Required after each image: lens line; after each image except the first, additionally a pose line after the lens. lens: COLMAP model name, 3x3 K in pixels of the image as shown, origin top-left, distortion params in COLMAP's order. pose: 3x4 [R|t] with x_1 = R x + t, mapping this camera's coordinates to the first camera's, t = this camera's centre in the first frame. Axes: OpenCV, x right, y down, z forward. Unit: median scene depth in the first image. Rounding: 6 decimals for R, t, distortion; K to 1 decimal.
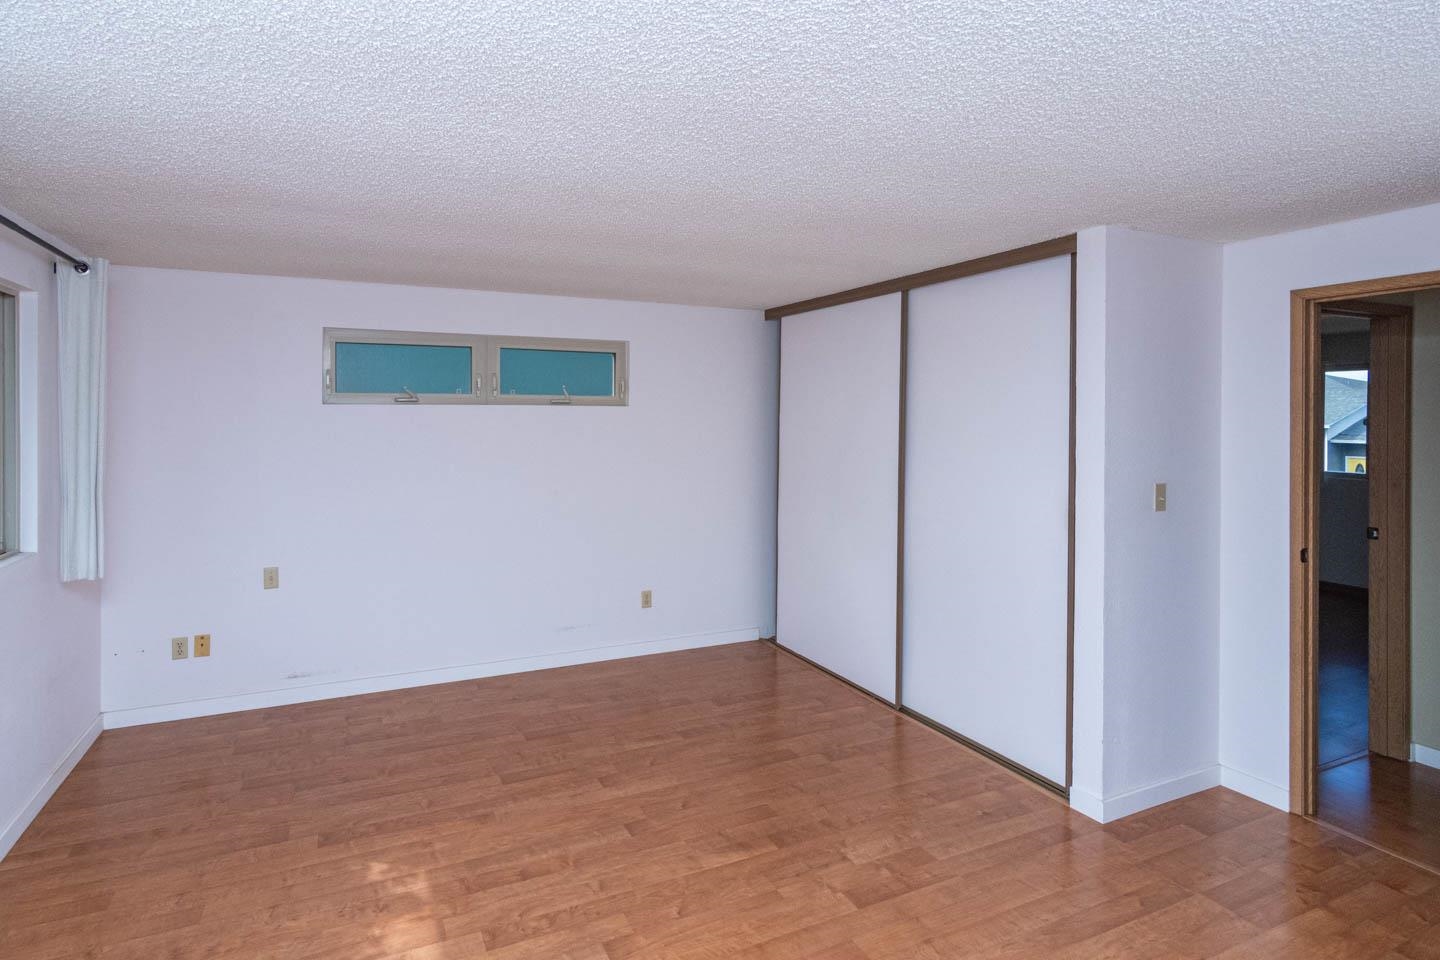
lens RADIAL K [[729.1, 0, 682.6], [0, 729.1, 424.0], [0, 0, 1]] dist [-0.003963, 0.001408]
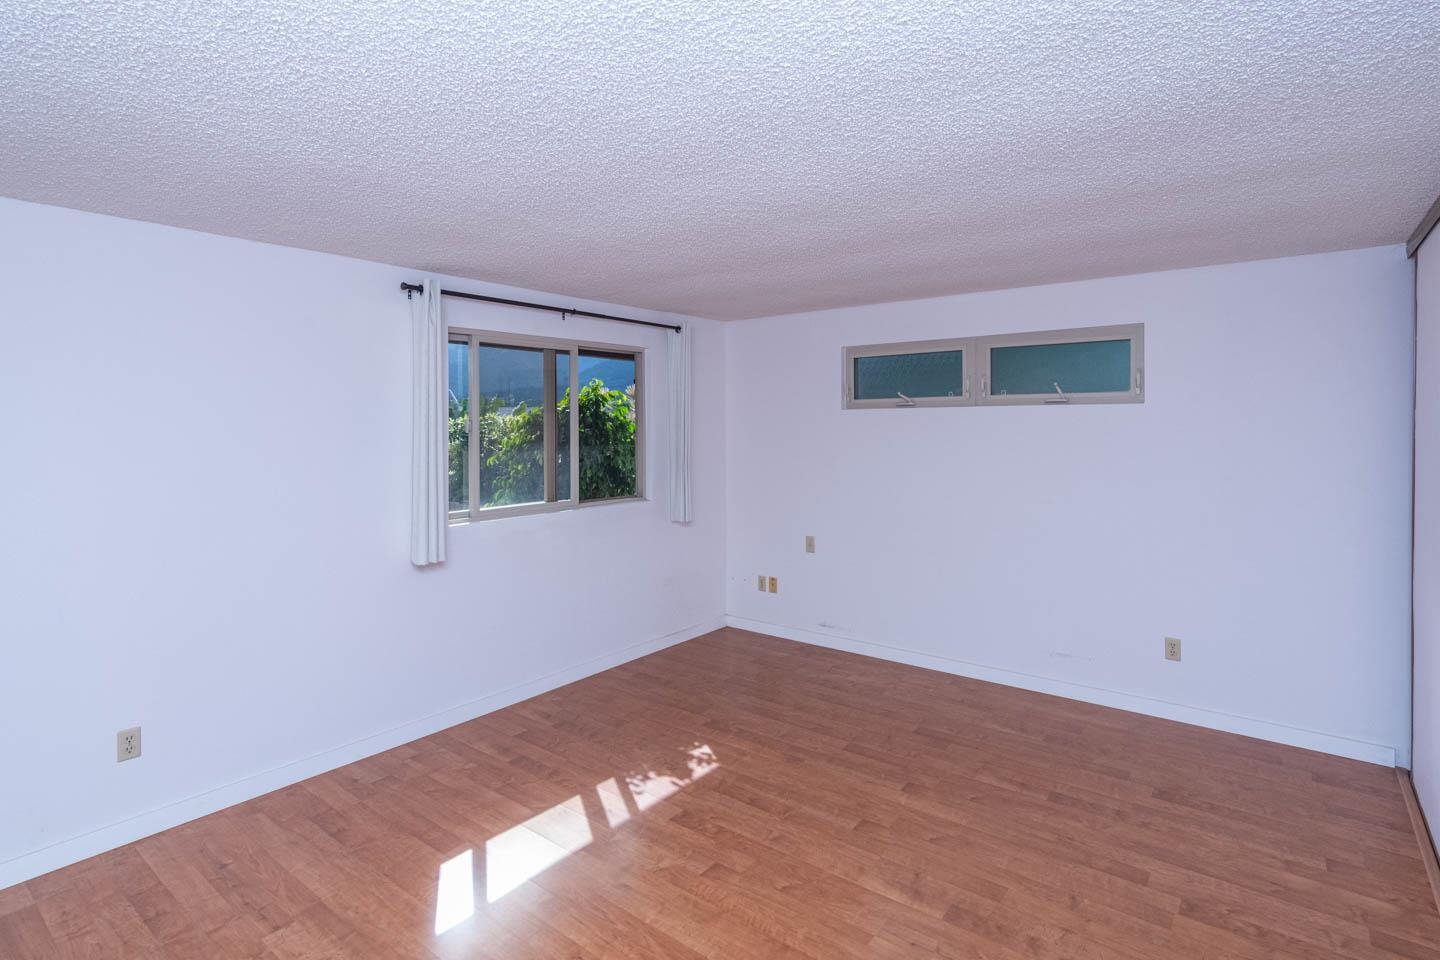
lens RADIAL K [[729.1, 0, 705.4], [0, 729.1, 425.5], [0, 0, 1]] dist [-0.003963, 0.001408]
pose [[0.459506, -0.001800, -0.888173, 0.620625], [0.000654, 0.999998, -0.001688, 0.001793], [0.888174, 0.000194, 0.459507, 0.289786]]
